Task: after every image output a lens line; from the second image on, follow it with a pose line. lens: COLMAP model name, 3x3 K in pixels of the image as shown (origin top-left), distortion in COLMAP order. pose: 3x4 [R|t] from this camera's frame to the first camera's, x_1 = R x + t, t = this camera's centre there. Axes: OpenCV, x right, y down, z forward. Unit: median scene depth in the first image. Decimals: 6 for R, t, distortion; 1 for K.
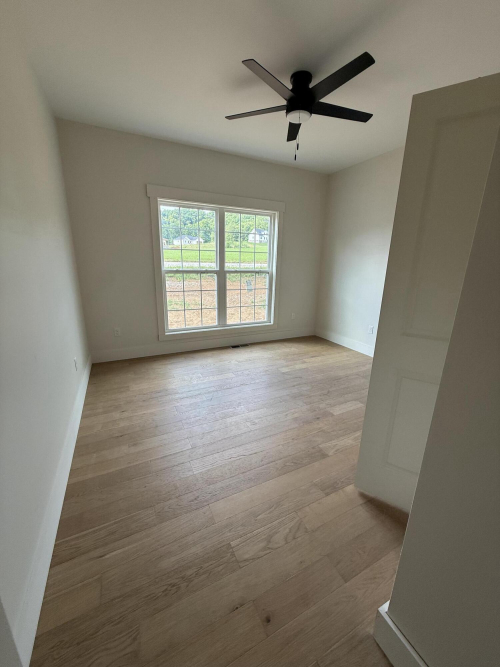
lens RADIAL K [[265.9, 0, 250.0], [0, 265.9, 333.5], [0, 0, 1]] dist [0.007584, -0.000107]
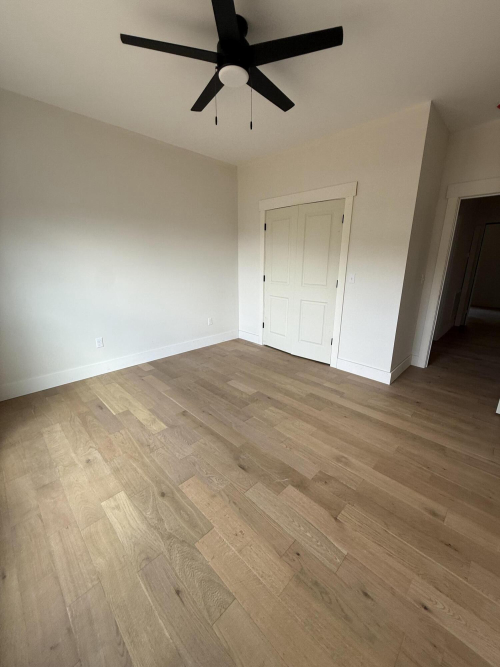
lens RADIAL K [[265.9, 0, 250.0], [0, 265.9, 333.5], [0, 0, 1]] dist [0.007584, -0.000107]
pose [[-0.321734, -0.278035, 0.905088, -0.476893], [0.238593, 0.901259, 0.361672, -0.257027], [-0.916276, 0.332309, -0.223628, 0.873033]]
